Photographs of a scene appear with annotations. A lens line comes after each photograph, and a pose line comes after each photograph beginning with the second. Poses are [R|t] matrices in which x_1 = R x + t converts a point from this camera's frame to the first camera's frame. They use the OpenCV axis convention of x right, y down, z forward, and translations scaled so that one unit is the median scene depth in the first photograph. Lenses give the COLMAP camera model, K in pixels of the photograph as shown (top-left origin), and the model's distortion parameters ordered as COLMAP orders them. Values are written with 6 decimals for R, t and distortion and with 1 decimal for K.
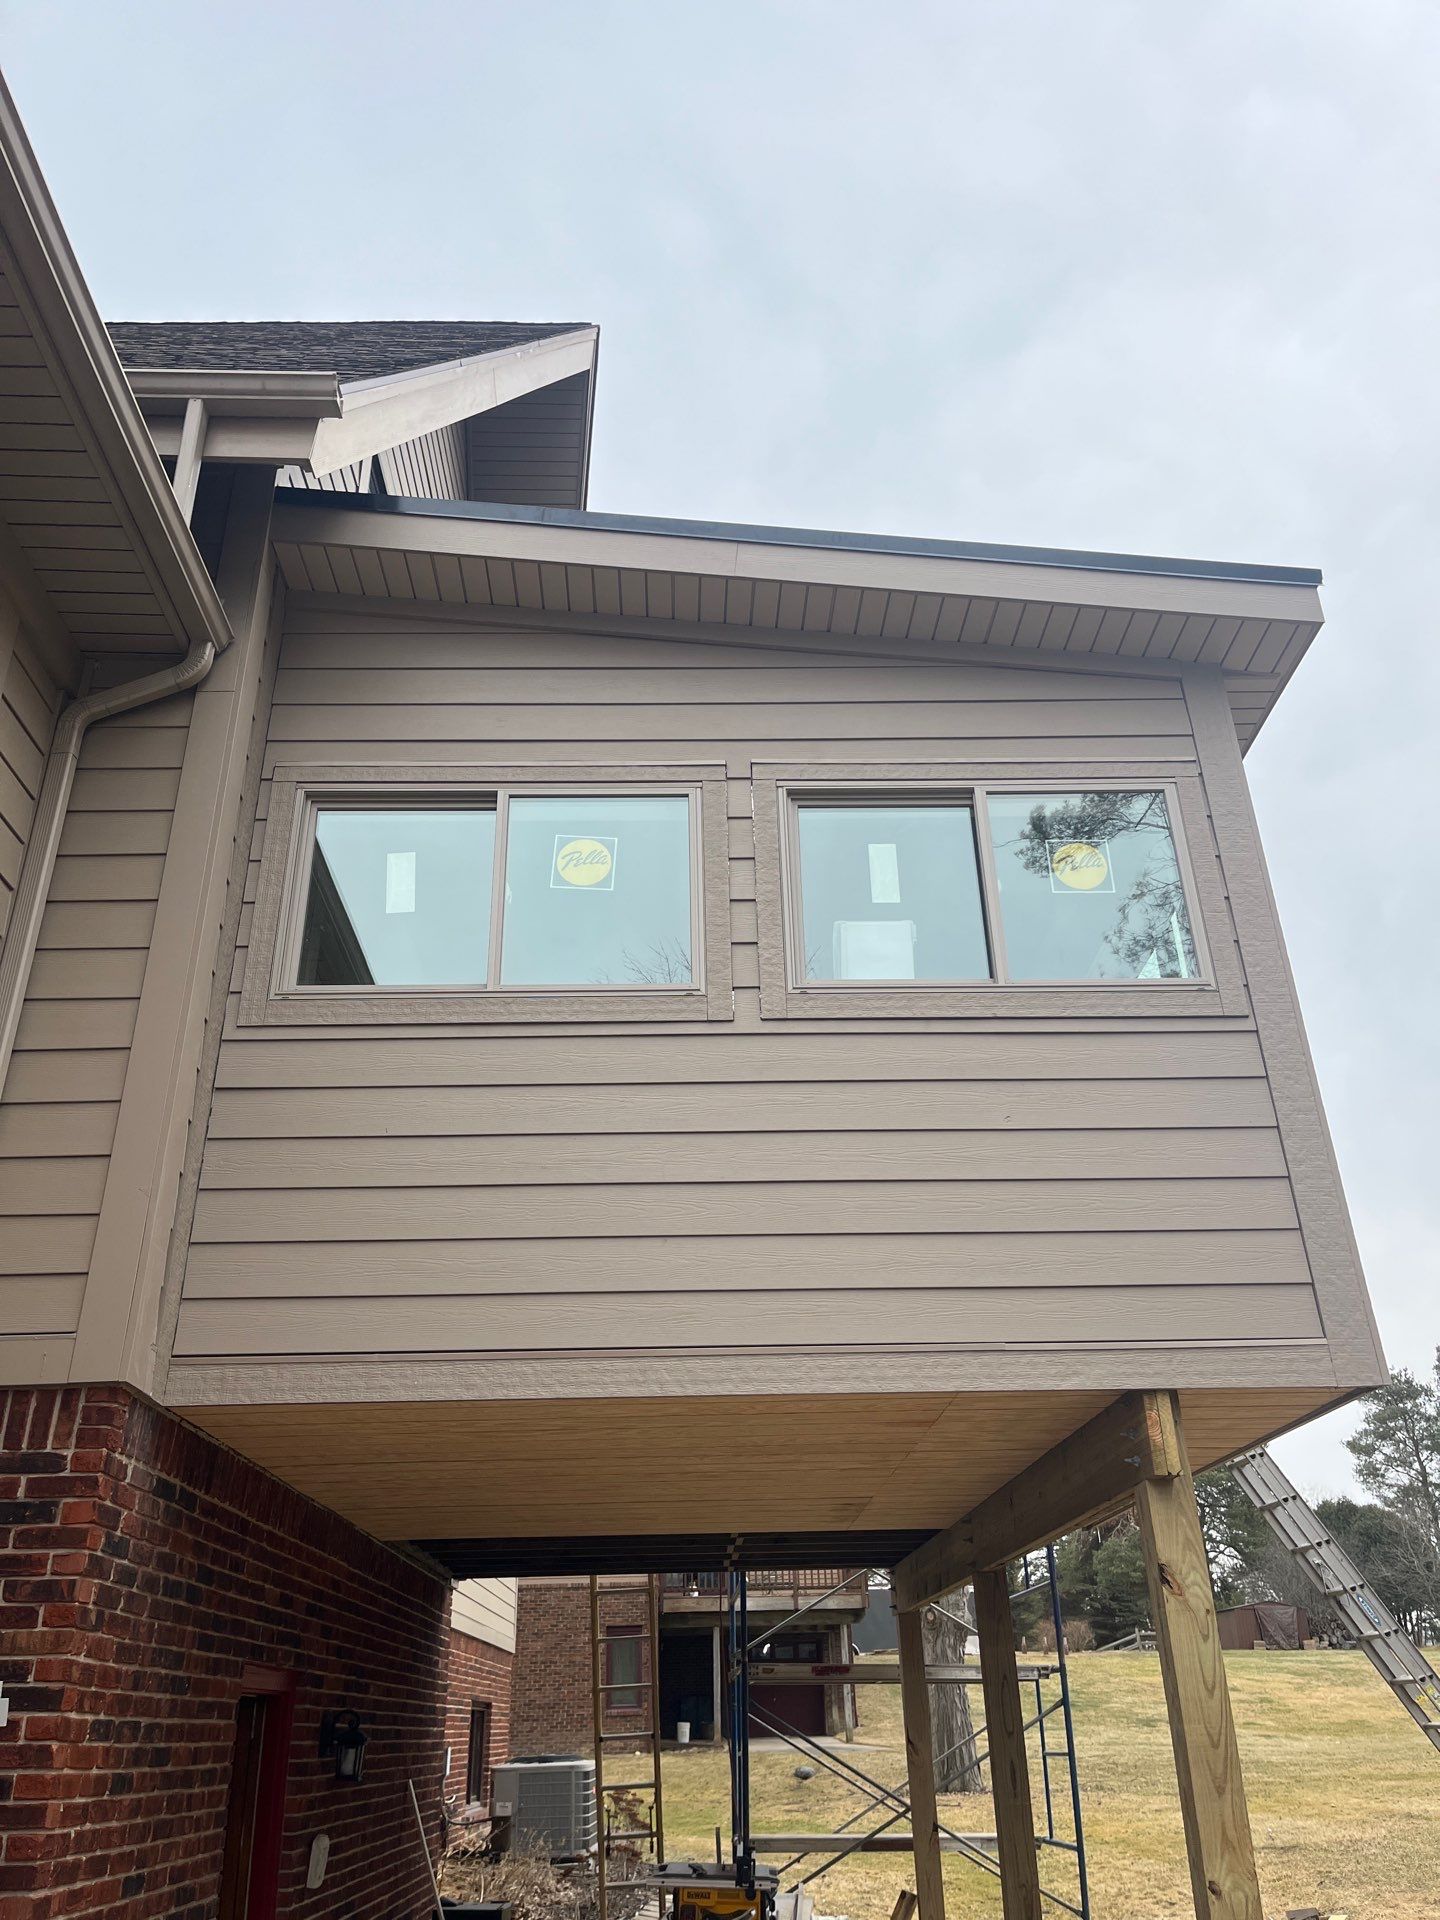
lens RADIAL K [[1502.3, 0, 738.1], [0, 1502.3, 875.2], [0, 0, 1]] dist [0.043722, -0.068340]
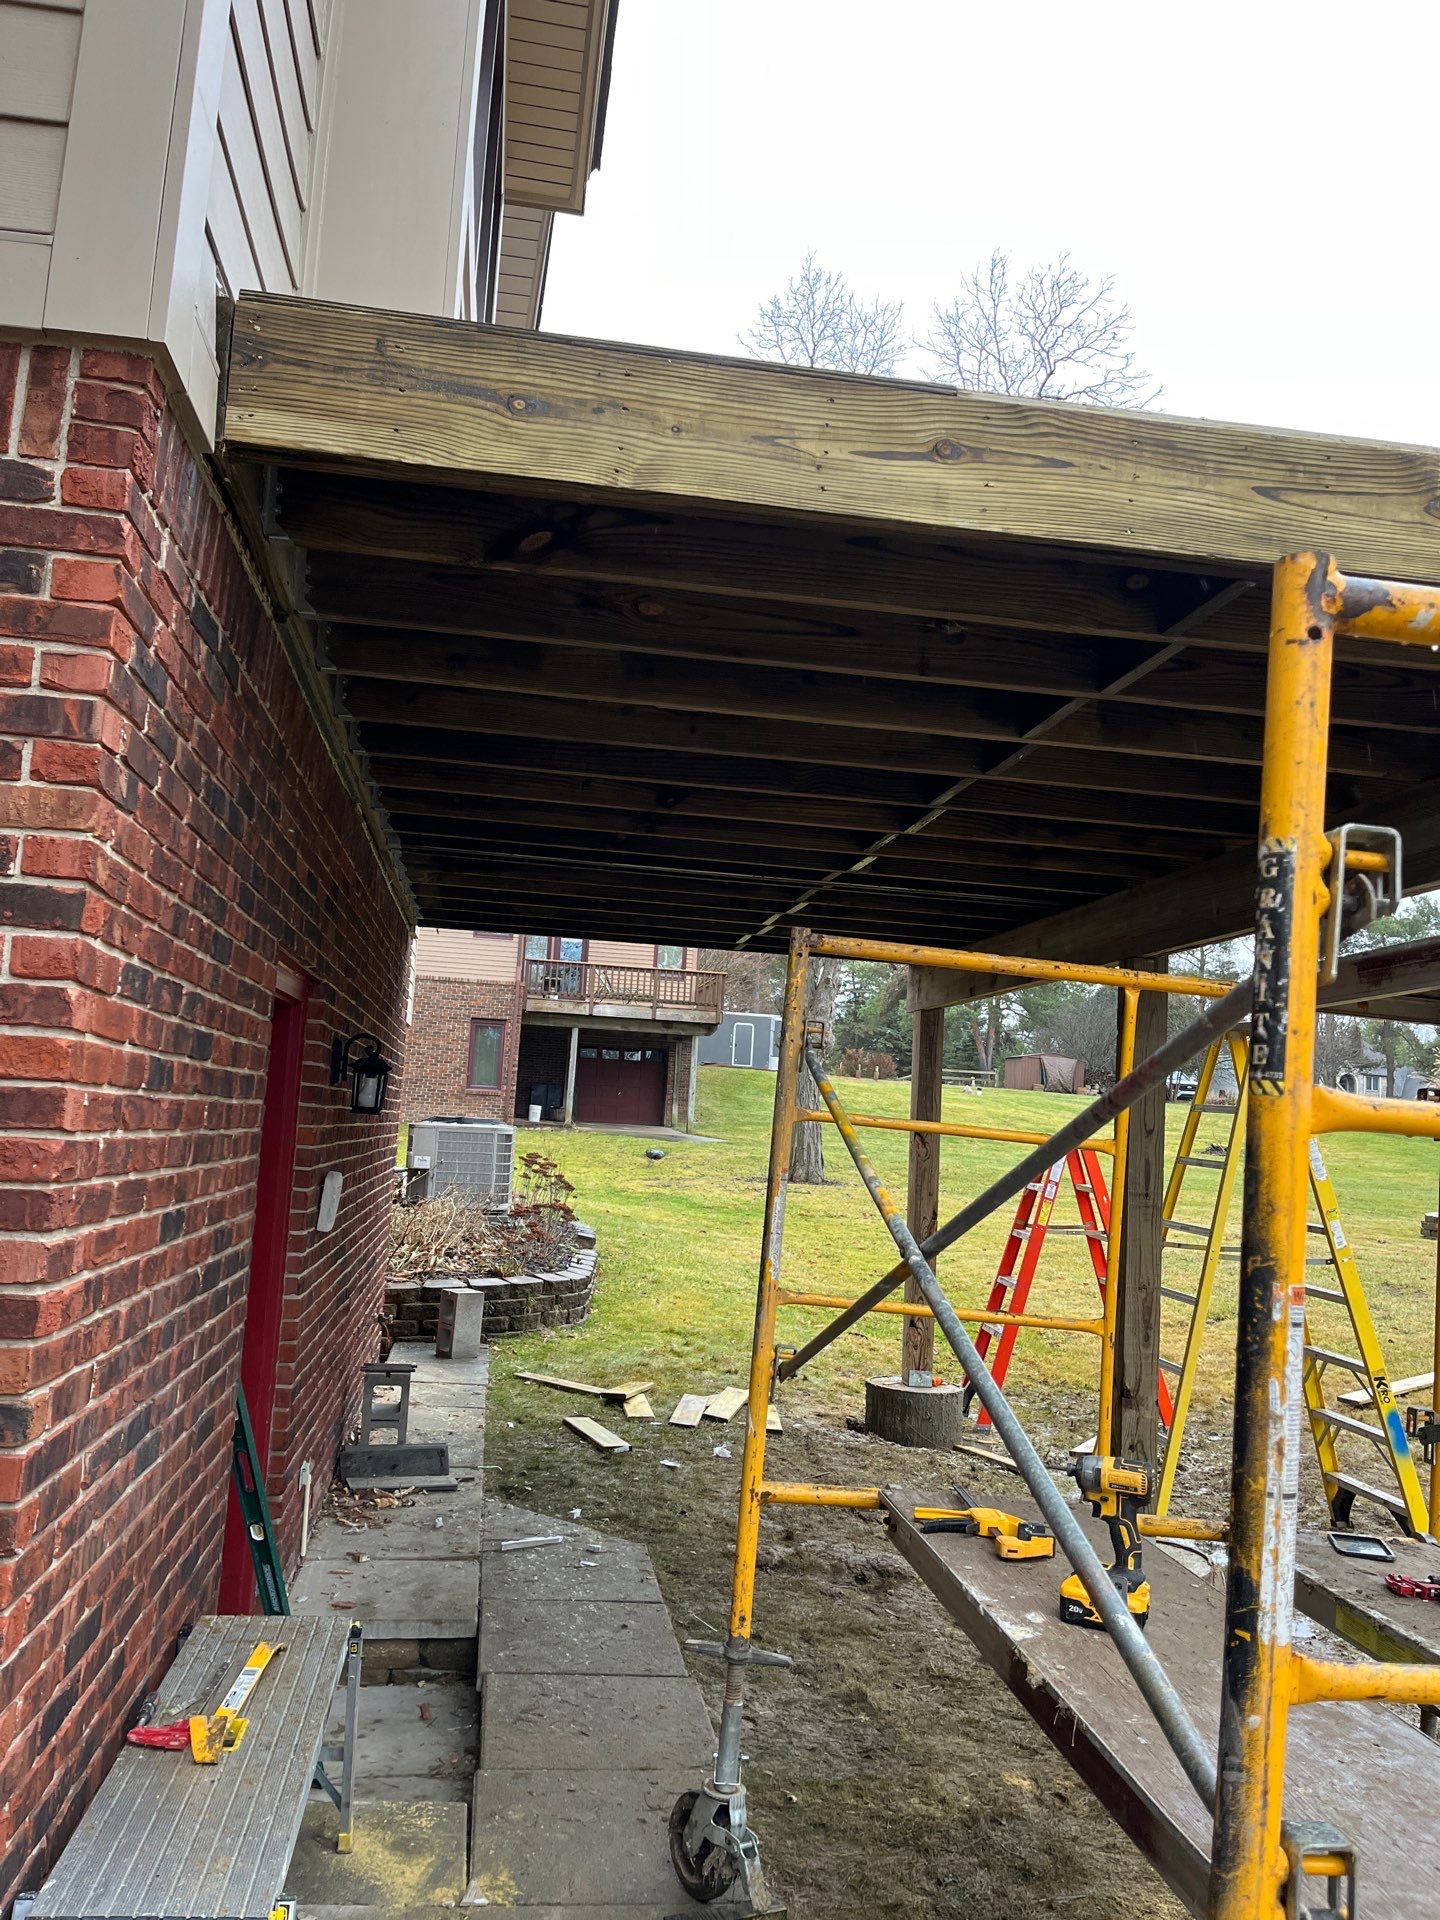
lens RADIAL K [[1502.3, 0, 720.7], [0, 1502.3, 956.6], [0, 0, 1]] dist [0.043722, -0.068340]
pose [[0.988534, 0.093206, 0.118797, -0.258976], [-0.132205, 0.914359, 0.382714, 0.295703], [-0.072952, -0.394032, 0.916197, 0.447071]]
